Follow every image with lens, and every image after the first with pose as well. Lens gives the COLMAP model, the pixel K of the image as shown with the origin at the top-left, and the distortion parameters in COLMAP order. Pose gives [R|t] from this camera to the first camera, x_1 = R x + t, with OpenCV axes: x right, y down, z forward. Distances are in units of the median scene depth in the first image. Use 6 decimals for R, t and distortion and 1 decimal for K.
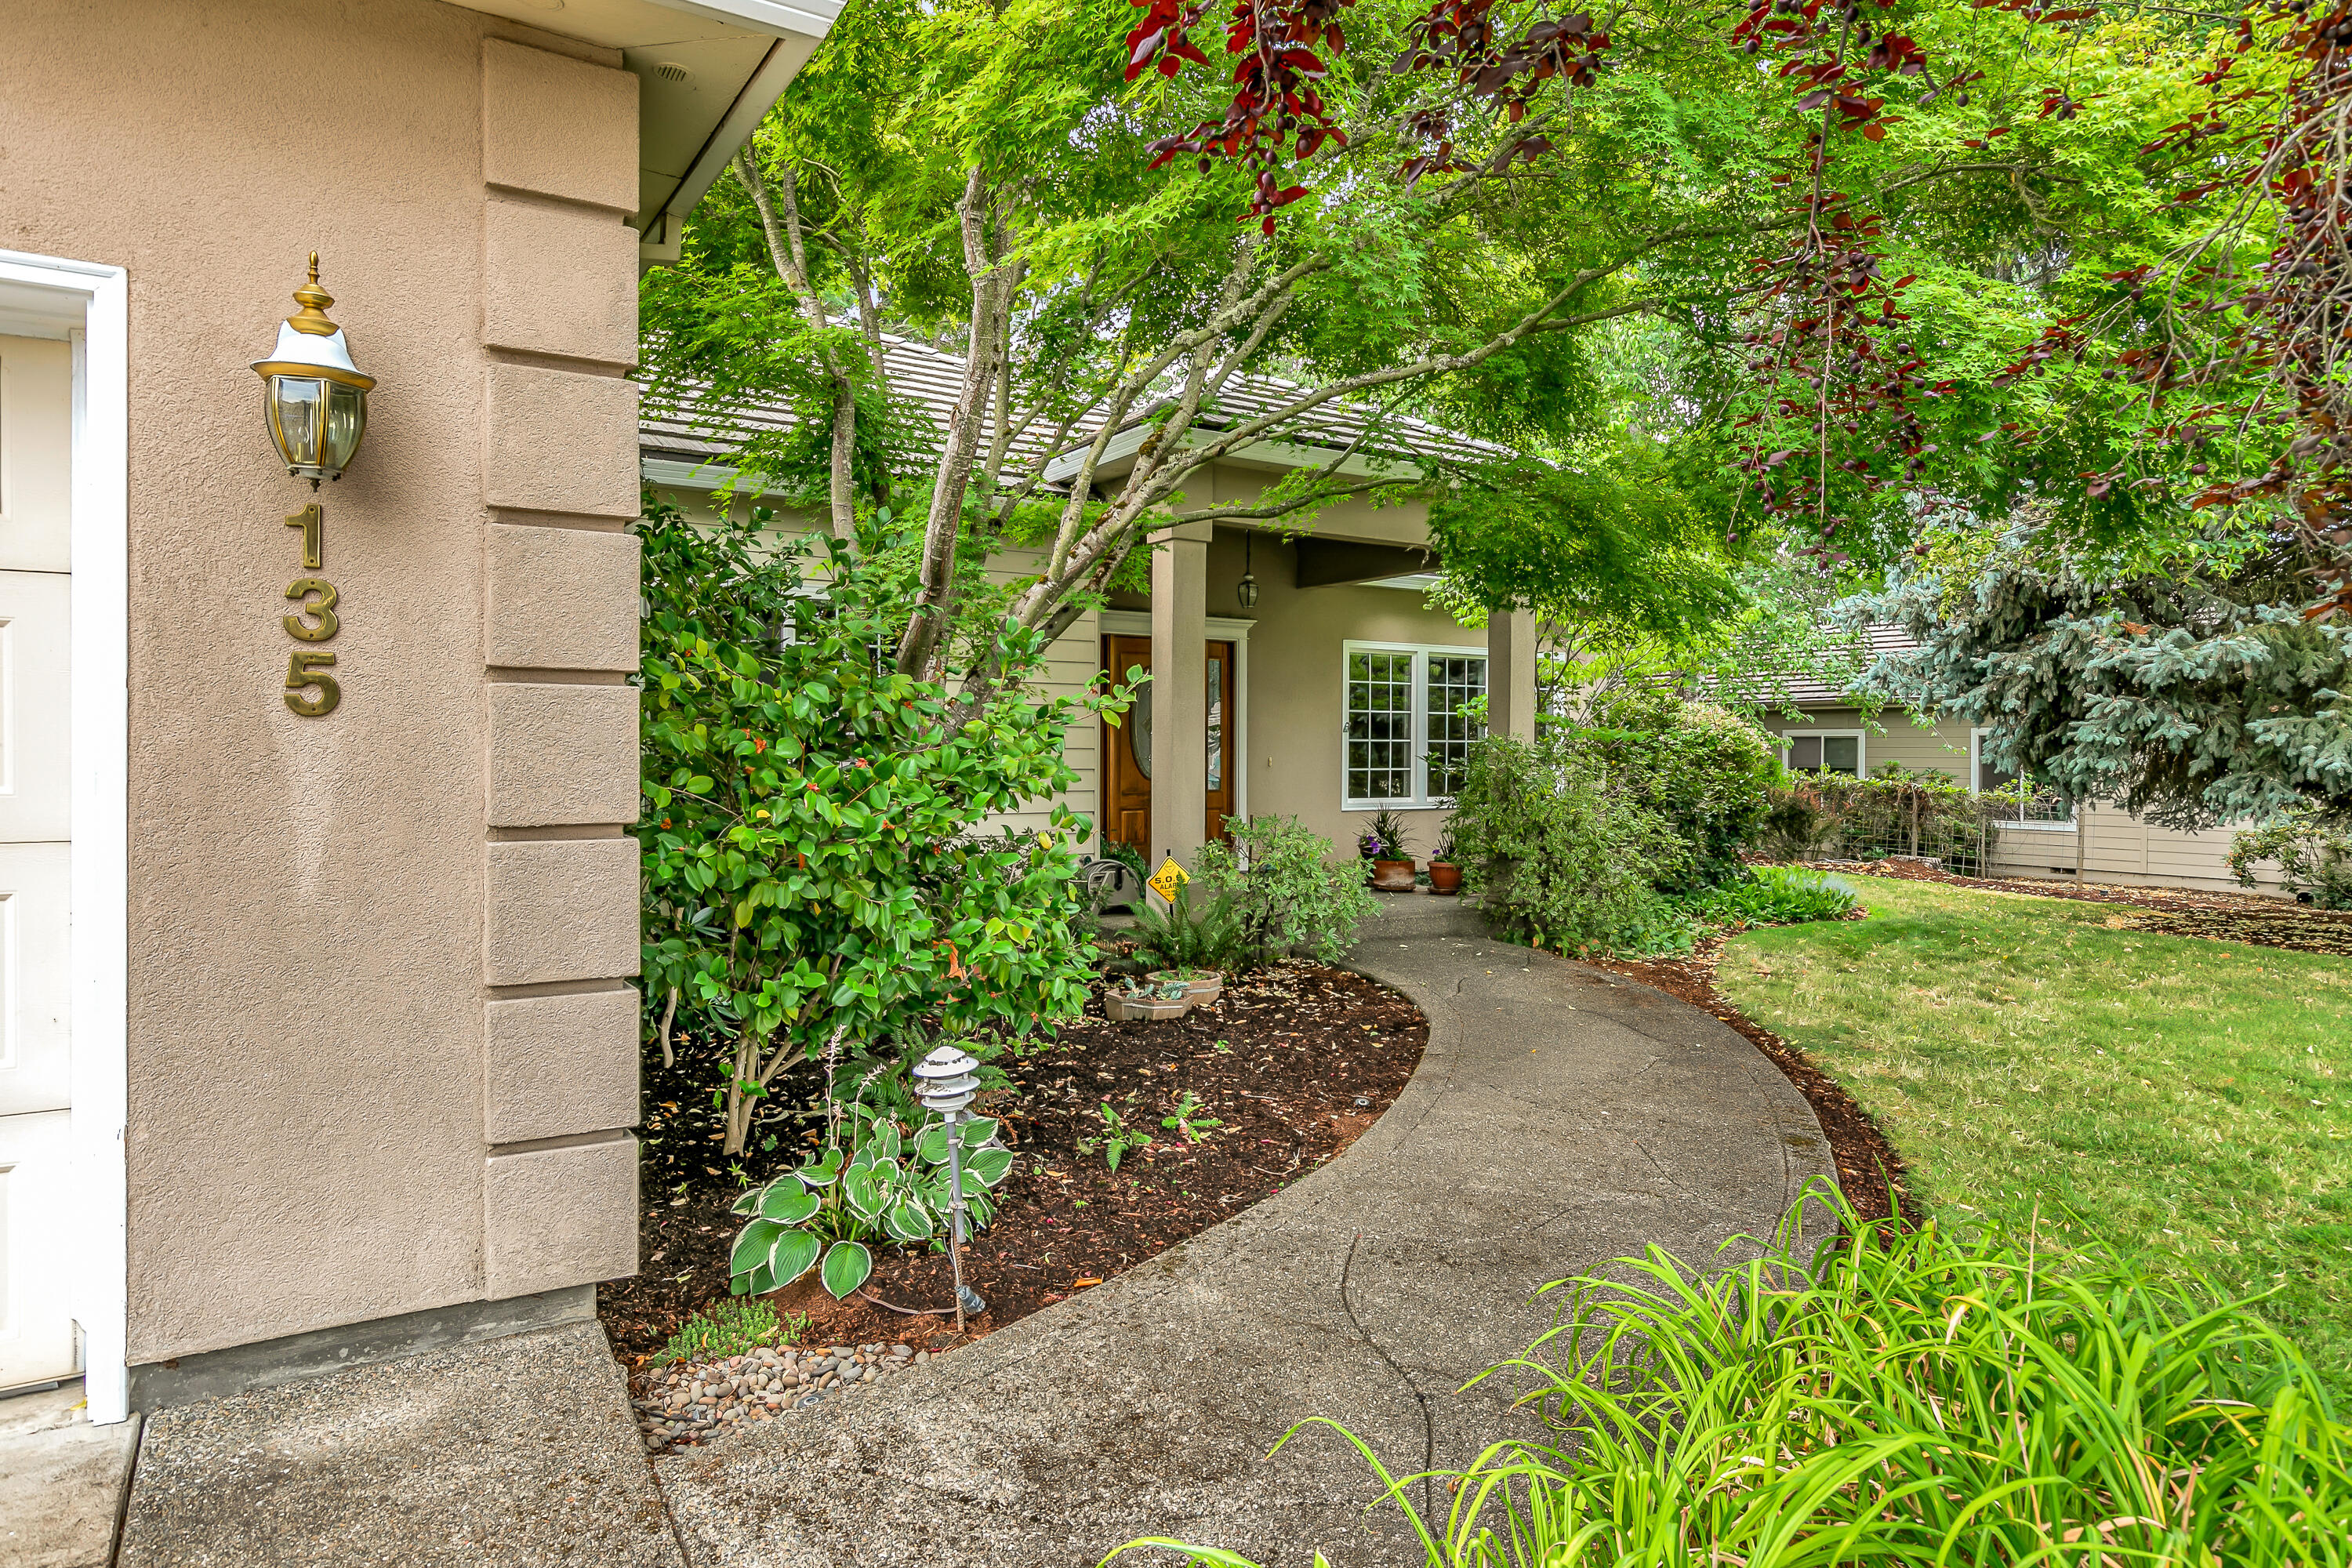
lens RADIAL K [[1412.6, 0, 1179.3], [0, 1412.6, 772.6], [0, 0, 1]] dist [0.008831, -0.005797]
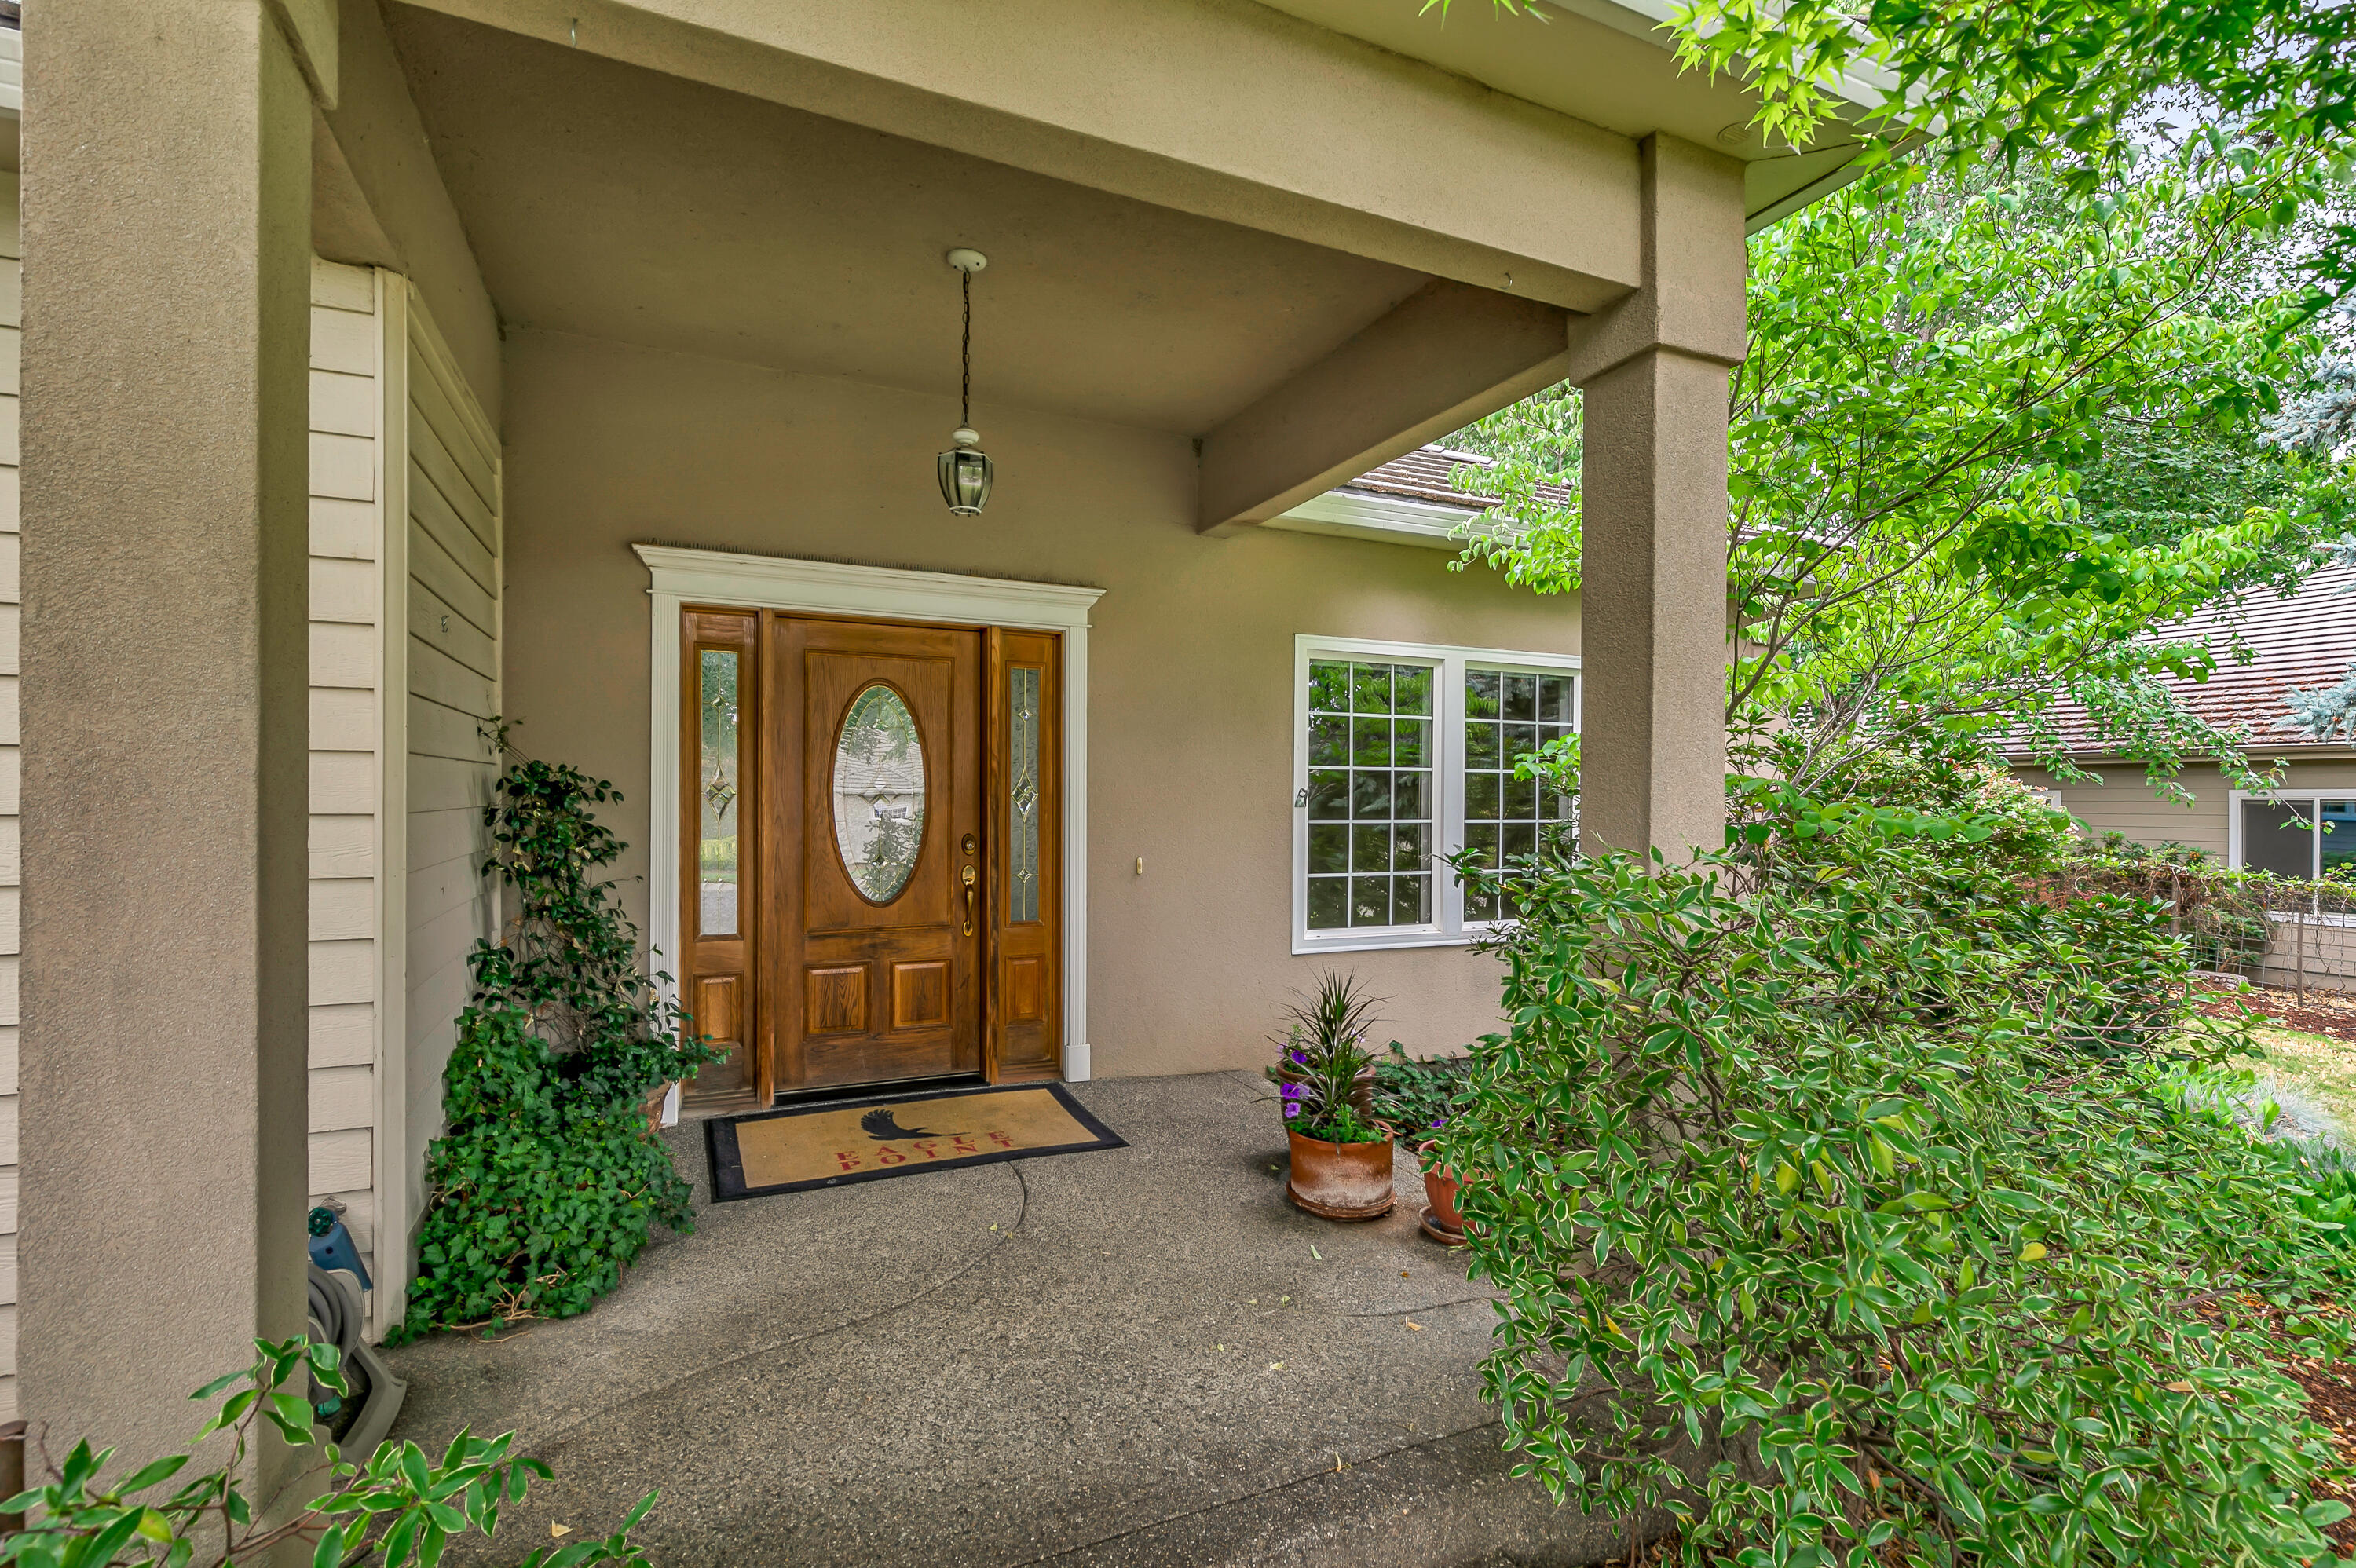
lens RADIAL K [[1070.7, 0, 1172.1], [0, 1070.7, 793.7], [0, 0, 1]] dist [0.011795, -0.000552]
pose [[0.990641, 0.001473, -0.136483, 0.122436], [-0.004298, 0.999782, -0.020412, -0.024962], [0.136423, 0.020808, 0.990432, 0.582733]]
